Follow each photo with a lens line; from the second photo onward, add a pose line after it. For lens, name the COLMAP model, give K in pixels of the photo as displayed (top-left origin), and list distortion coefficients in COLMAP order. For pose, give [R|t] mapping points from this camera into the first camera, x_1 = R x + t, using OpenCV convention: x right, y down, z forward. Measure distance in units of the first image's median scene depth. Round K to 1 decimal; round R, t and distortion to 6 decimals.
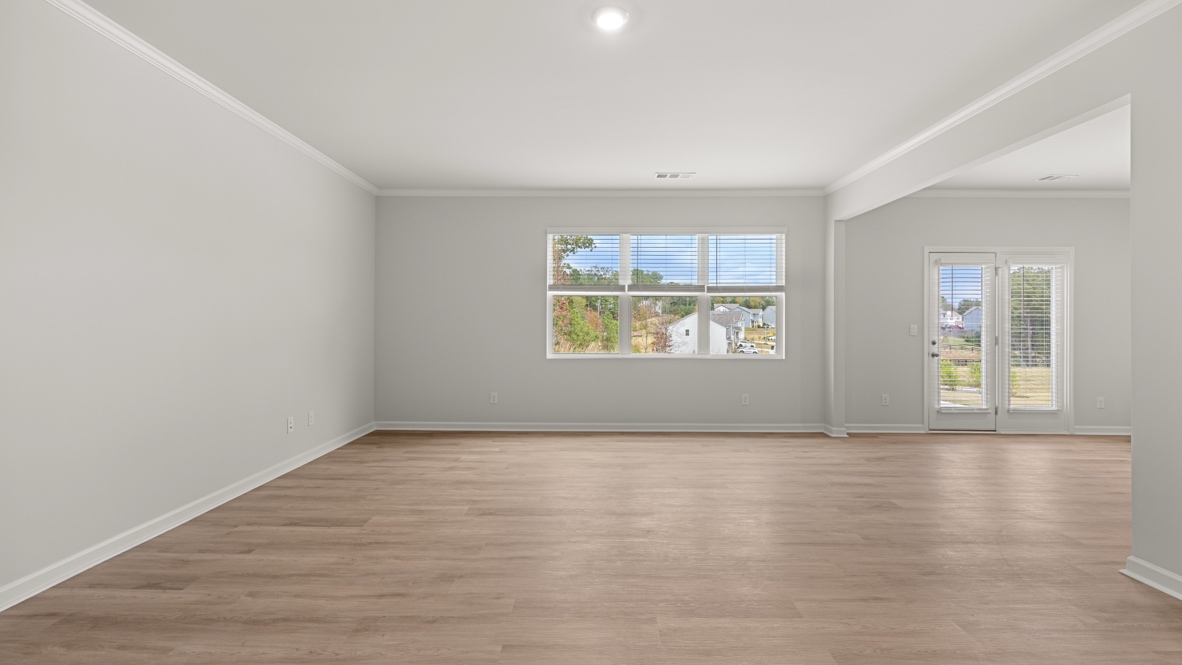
lens RADIAL K [[503.3, 0, 589.4], [0, 503.3, 325.7], [0, 0, 1]] dist [0.000536, -0.000236]
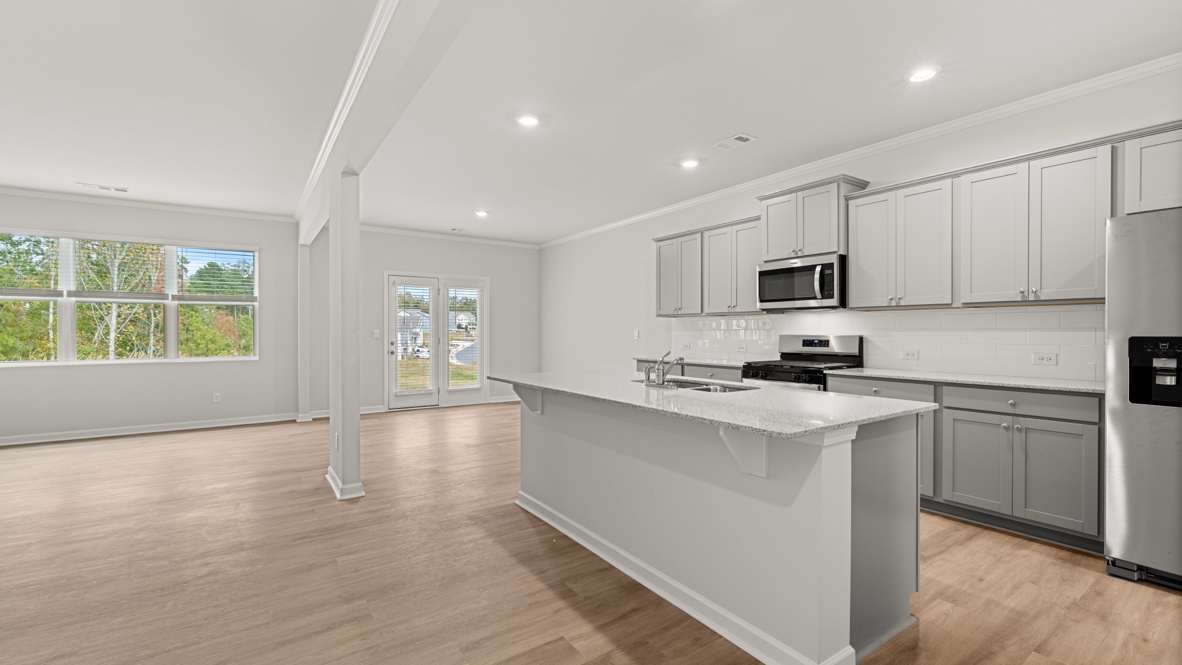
lens RADIAL K [[500.5, 0, 587.2], [0, 500.5, 331.2], [0, 0, 1]] dist [-0.002484, 0.000608]
pose [[0.830154, -0.005164, 0.557511, 0.374732], [0.004991, 0.999986, 0.001831, 0.001917], [-0.557512, 0.001262, 0.830168, -0.385029]]
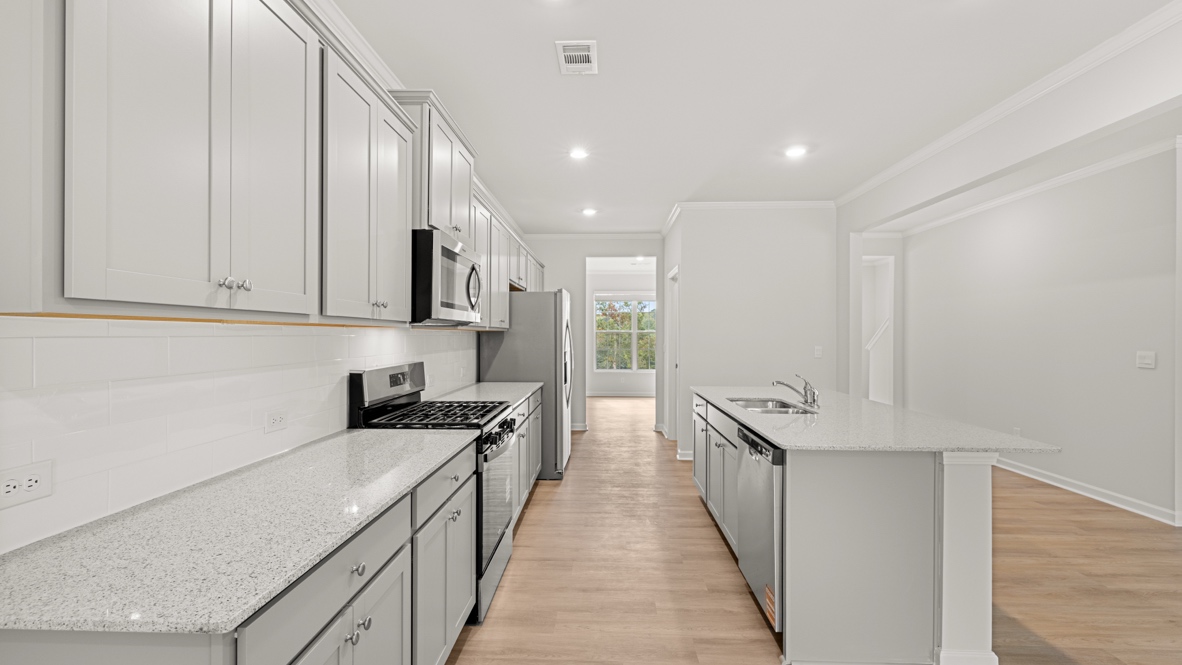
lens RADIAL K [[503.3, 0, 585.5], [0, 503.3, 335.5], [0, 0, 1]] dist [0.000536, -0.000236]
pose [[-0.998403, -0.007758, 0.055963, 0.915546], [-0.007671, 0.999969, 0.001758, -0.019635], [-0.055975, 0.001326, -0.998431, 0.542487]]
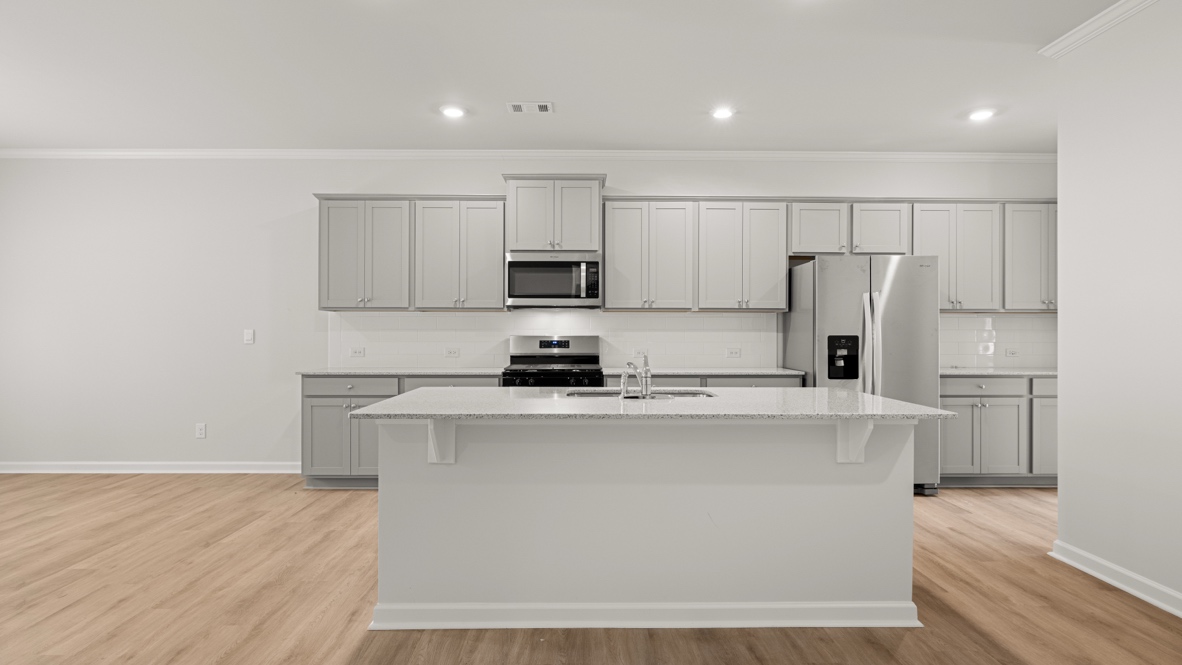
lens RADIAL K [[611.3, 0, 594.3], [0, 611.3, 331.6], [0, 0, 1]] dist [-0.003778, 0.000356]
pose [[-0.012262, -0.006387, 0.999904, 0.207563], [-0.000192, 0.999980, 0.006385, -0.000504], [-0.999925, -0.000113, -0.012263, 0.024763]]
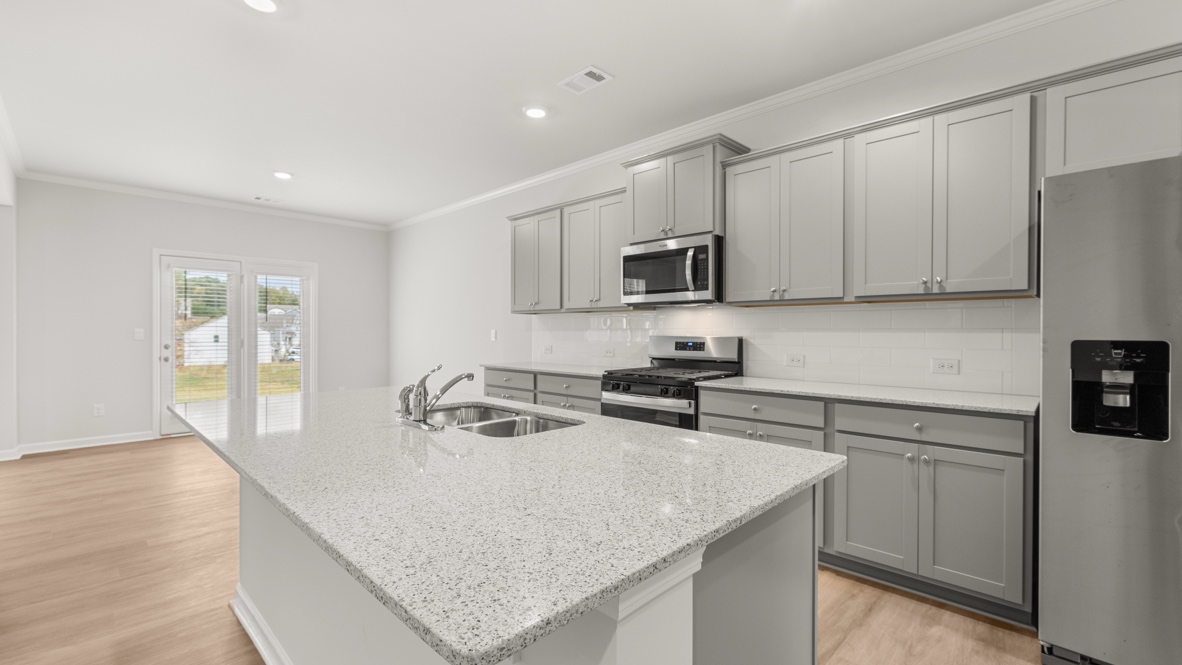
lens RADIAL K [[503.3, 0, 594.2], [0, 503.3, 332.8], [0, 0, 1]] dist [0.000536, -0.000236]
pose [[0.700828, -0.007066, 0.713295, 0.567306], [0.003211, 0.999972, 0.006751, 0.002060], [-0.713323, -0.002441, 0.700831, -0.296263]]
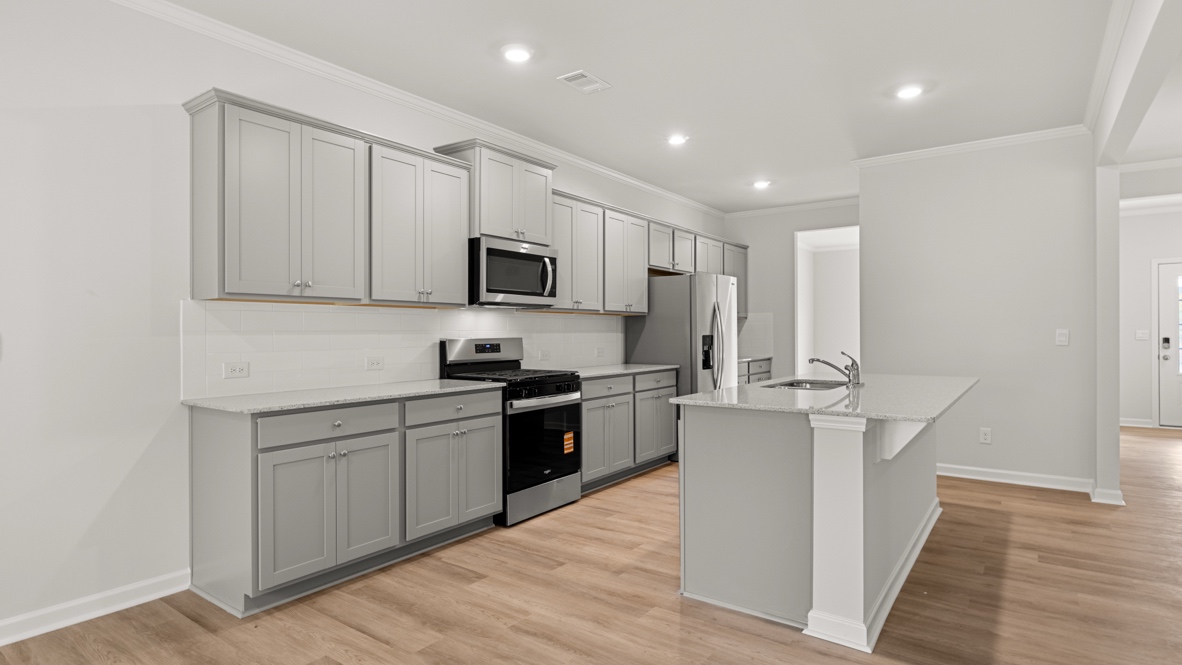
lens RADIAL K [[605.1, 0, 587.6], [0, 605.1, 332.8], [0, 0, 1]] dist [-0.001150, -0.000539]
pose [[-0.802553, -0.003699, 0.596570, 0.556692], [-0.000329, 0.999983, 0.005757, -0.000094], [-0.596581, 0.004424, -0.802541, 0.616344]]
